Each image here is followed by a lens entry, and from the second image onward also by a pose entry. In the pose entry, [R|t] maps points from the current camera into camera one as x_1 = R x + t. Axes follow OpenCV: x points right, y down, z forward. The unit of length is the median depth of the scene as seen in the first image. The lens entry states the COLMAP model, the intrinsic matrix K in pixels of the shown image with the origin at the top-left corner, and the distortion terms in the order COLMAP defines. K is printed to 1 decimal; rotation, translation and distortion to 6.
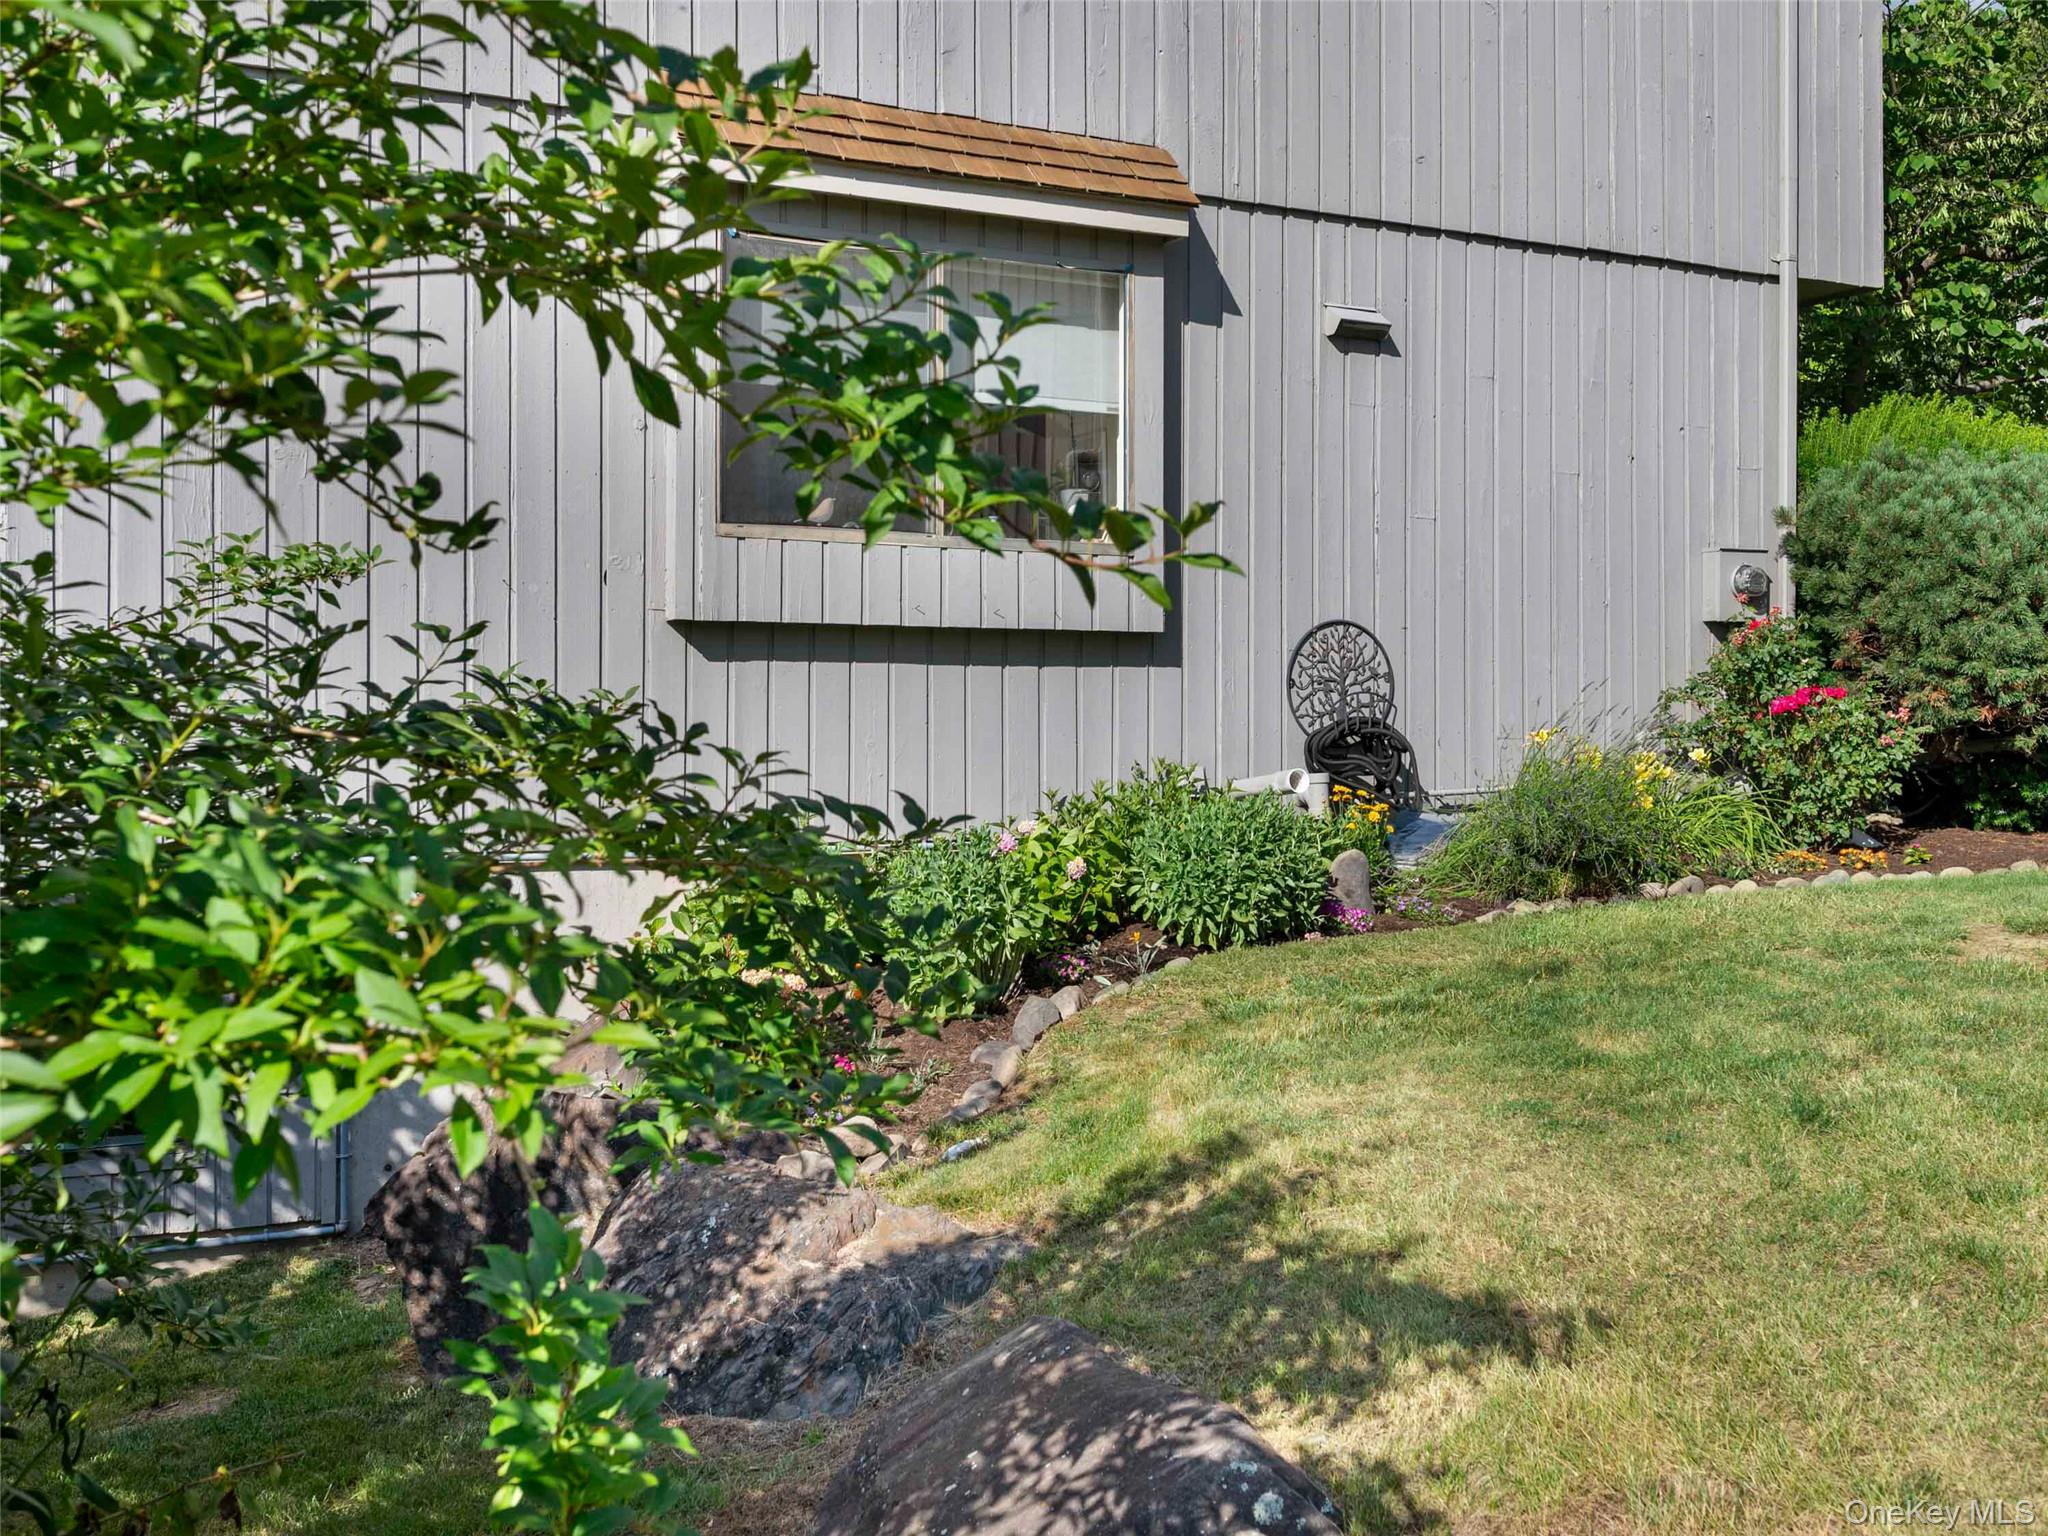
lens RADIAL K [[1808.2, 0, 1024.0], [0, 1808.2, 768.0], [0, 0, 1]] dist [0.002323, 0.004448]
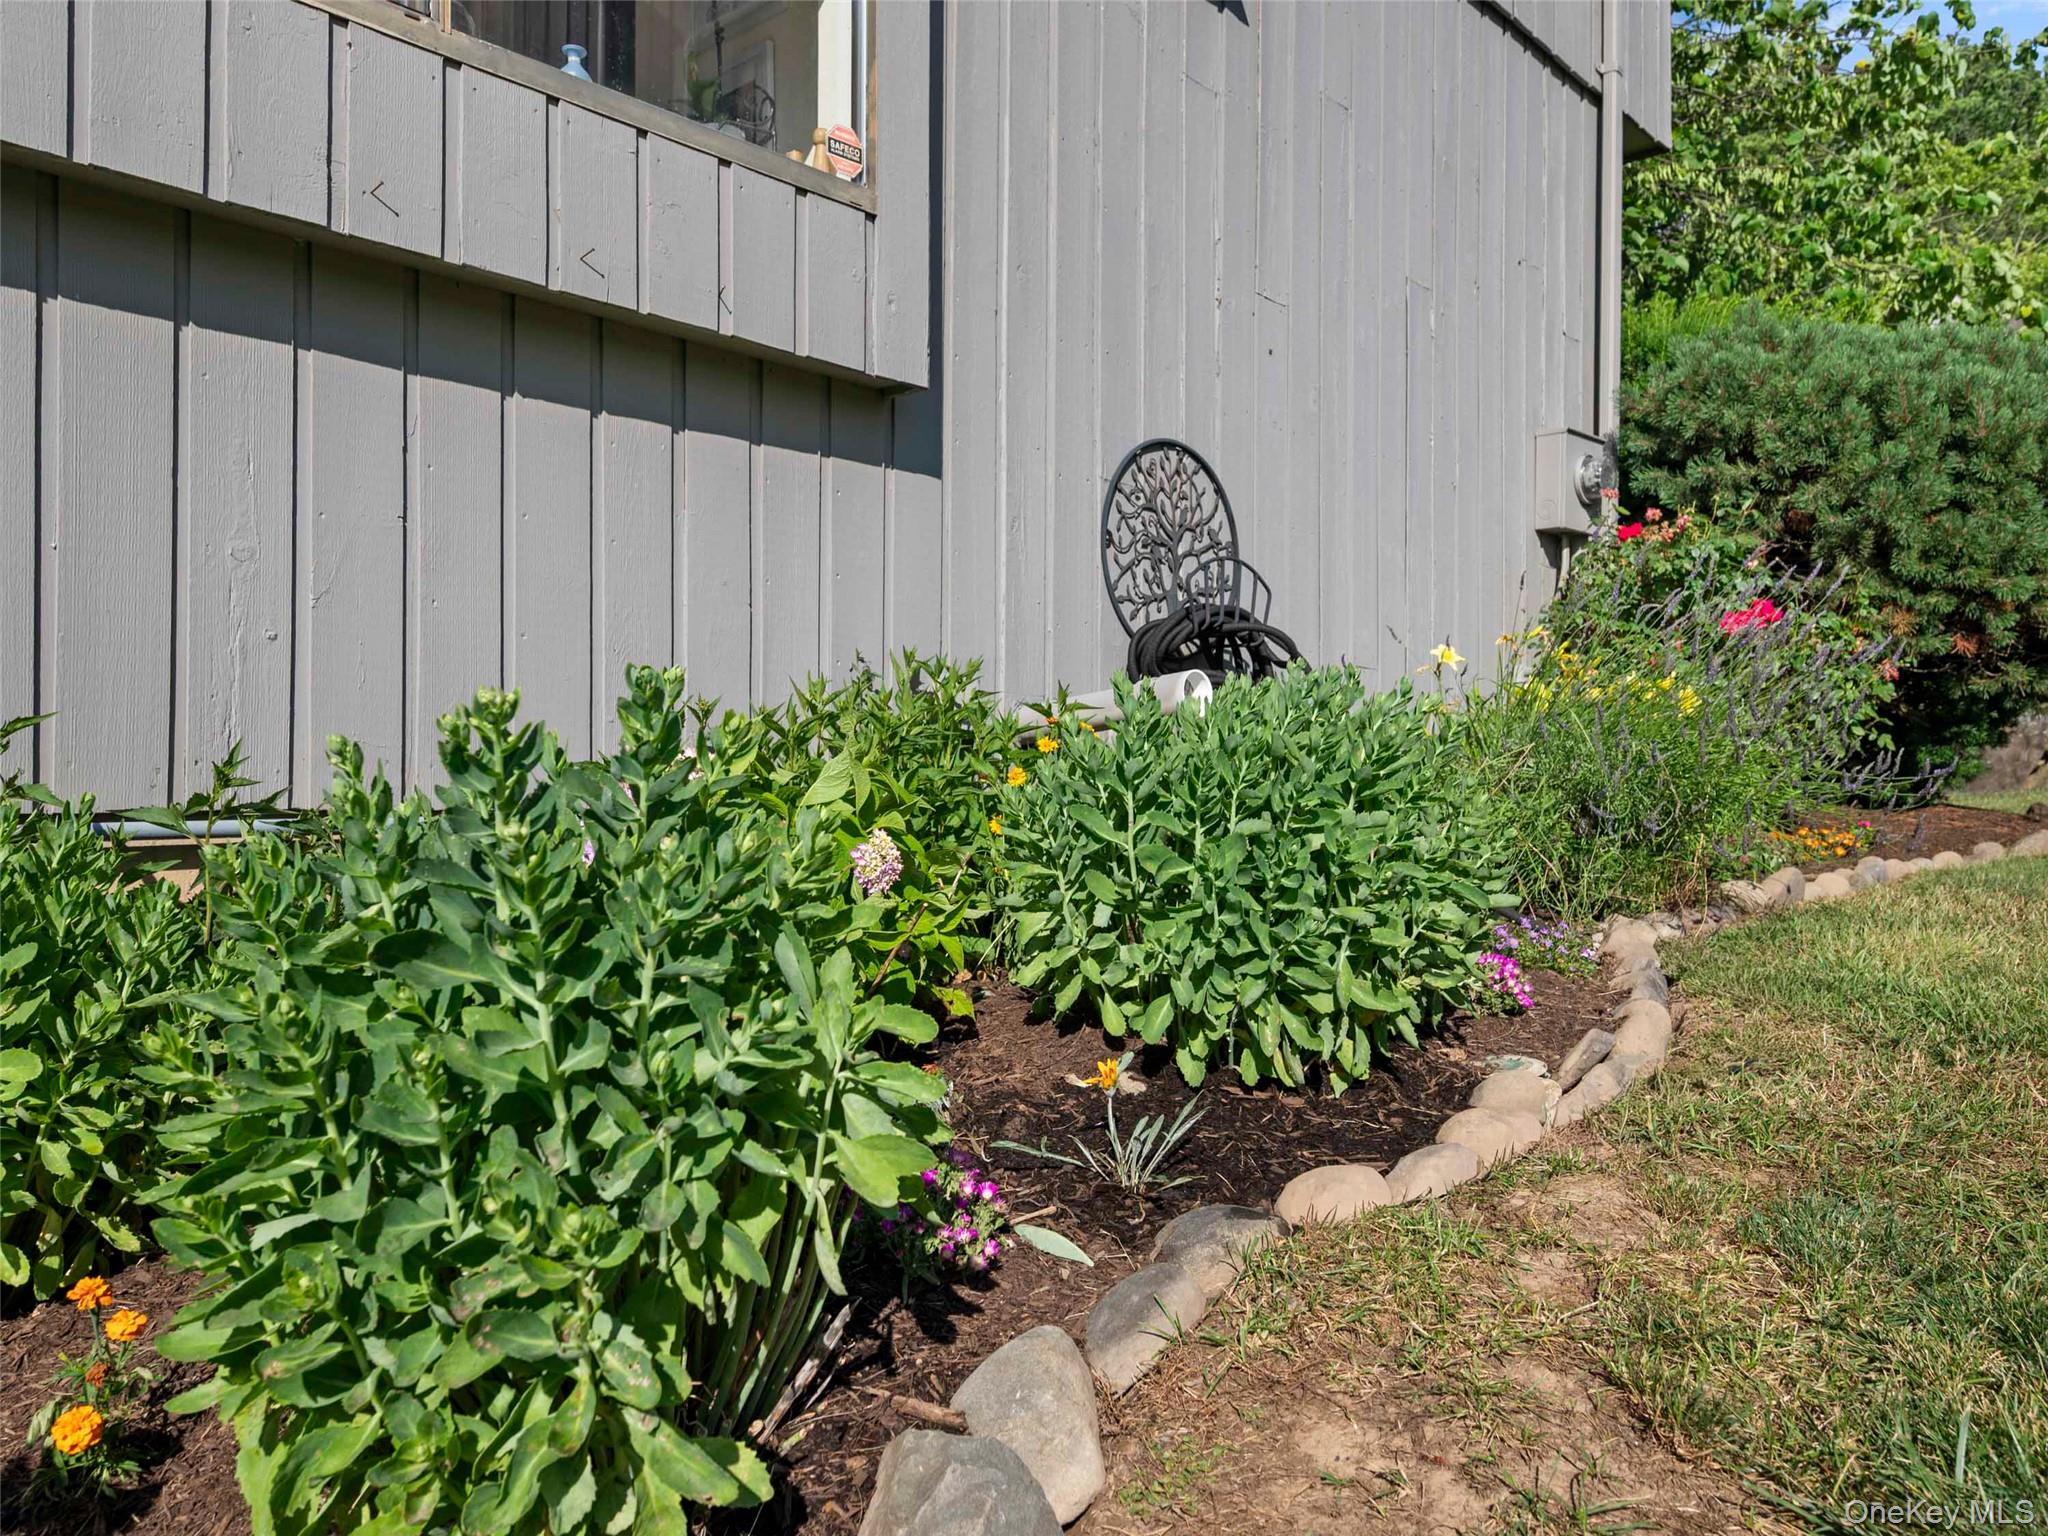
lens RADIAL K [[1416.8, 0, 1024.0], [0, 1416.8, 768.0], [0, 0, 1]] dist [-0.006124, -0.002891]
pose [[0.933347, 0.008531, 0.358873, -0.033494], [0.000013, 0.999717, -0.023798, 0.034620], [-0.358975, 0.022217, 0.933083, 0.595273]]
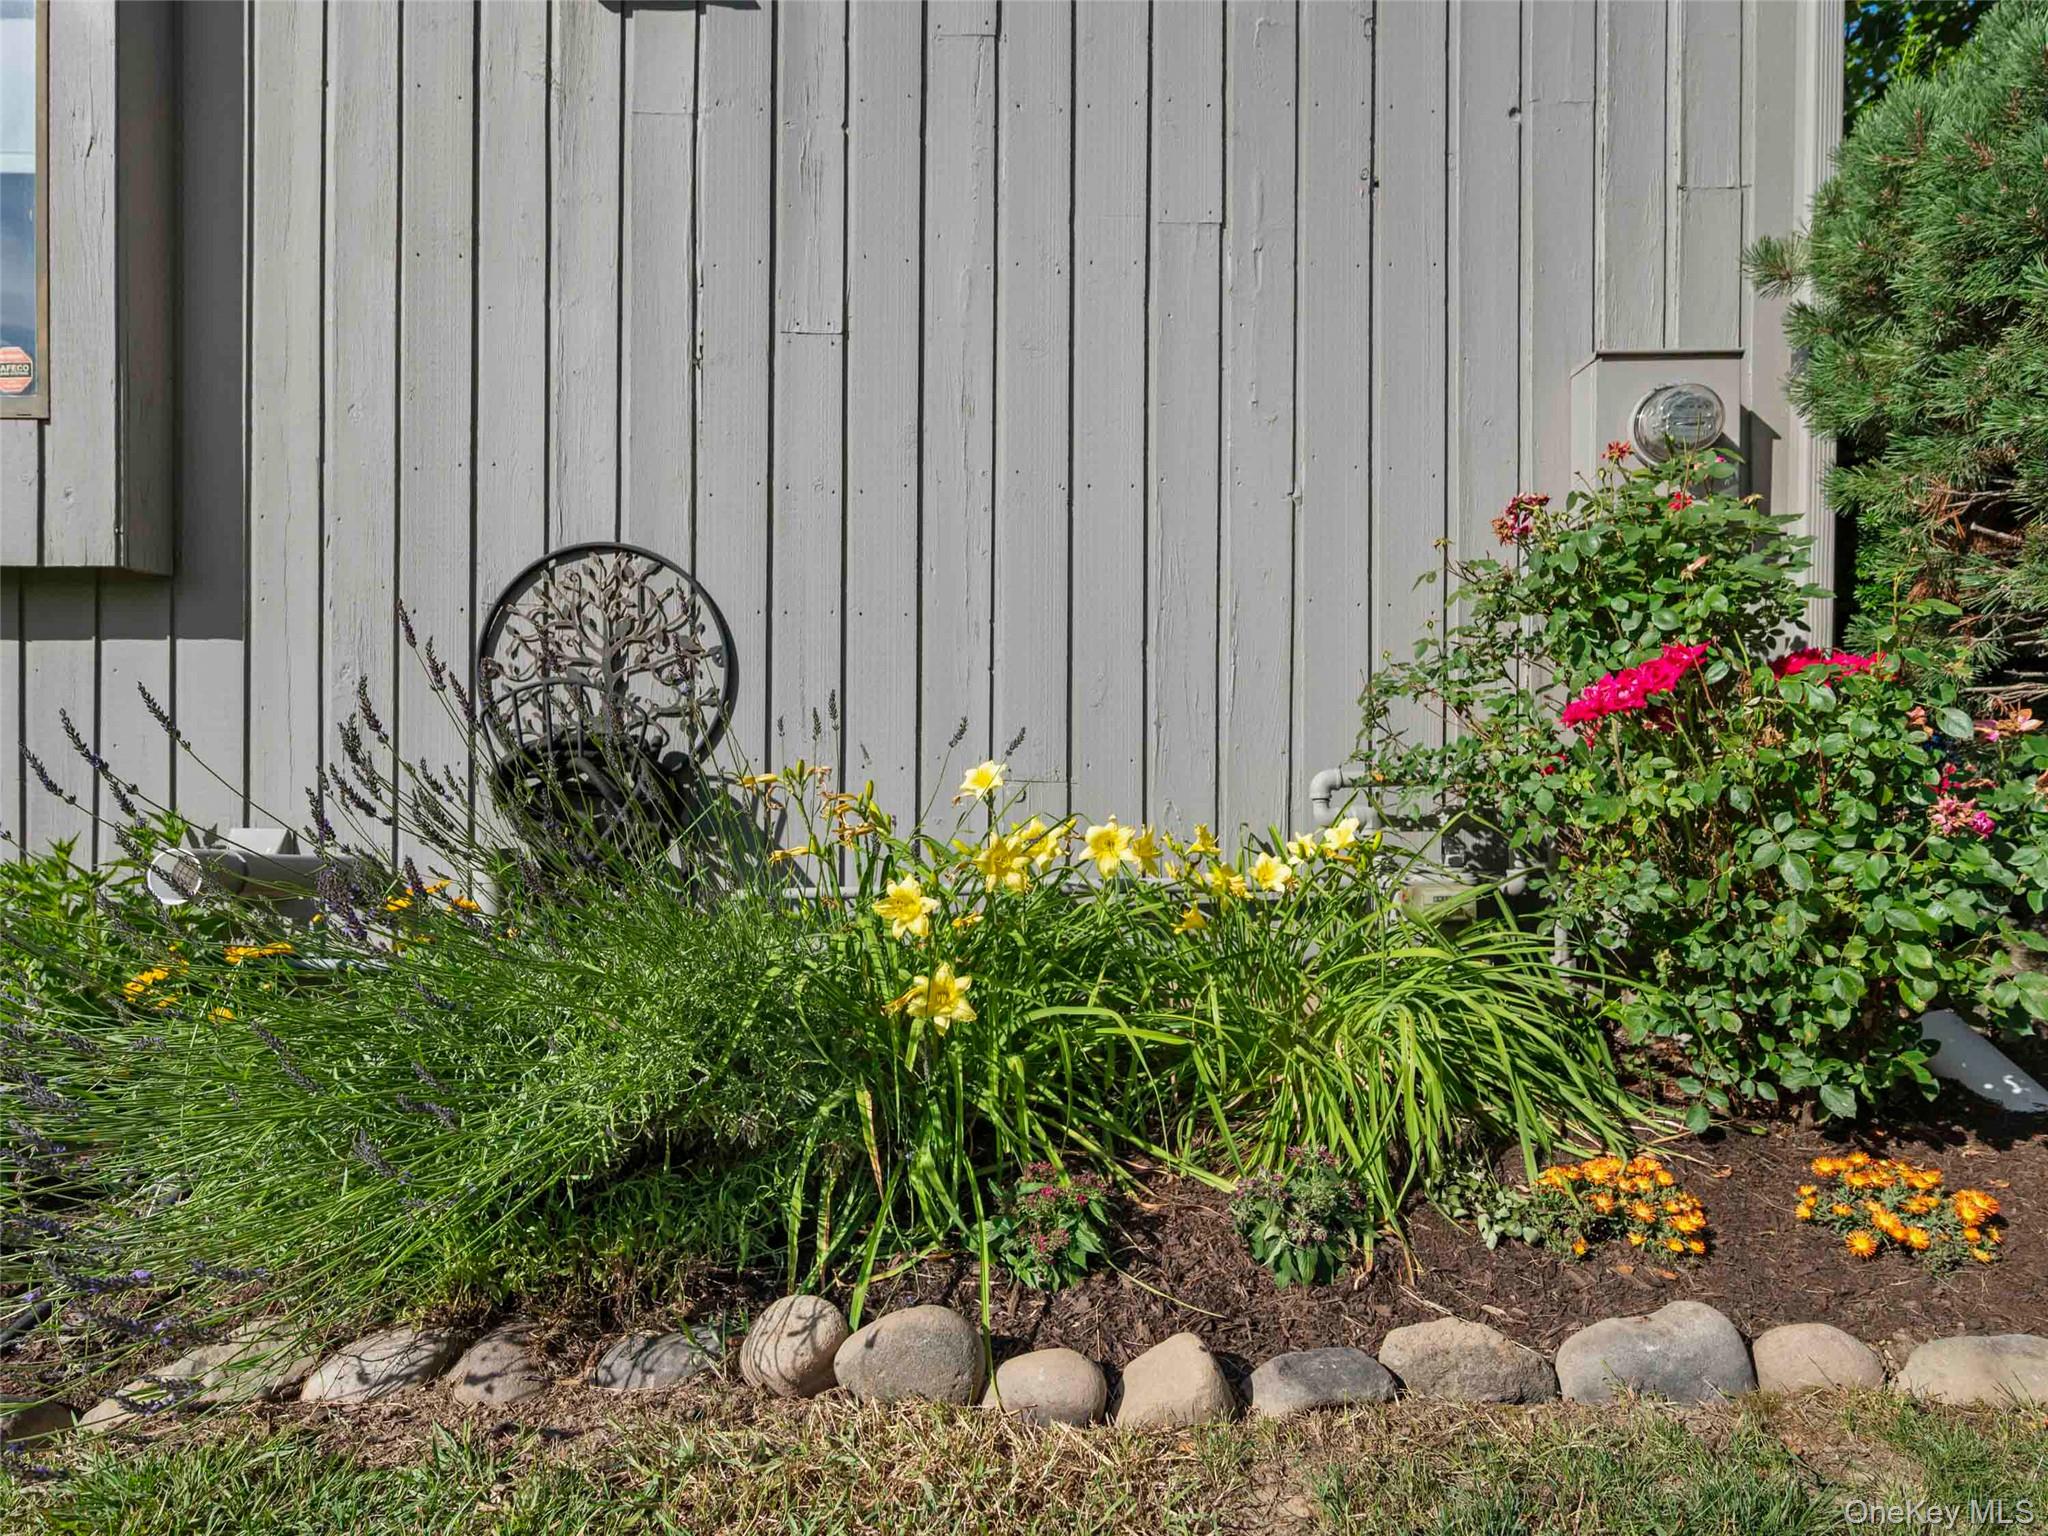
lens RADIAL K [[1083.2, 0, 1024.0], [0, 1083.2, 768.0], [0, 0, 1]] dist [-0.003300, -0.000977]
pose [[0.909362, 0.010264, -0.415879, 0.407831], [-0.015924, 0.999822, -0.010144, -0.018217], [0.415700, 0.015847, 0.909364, 0.779197]]
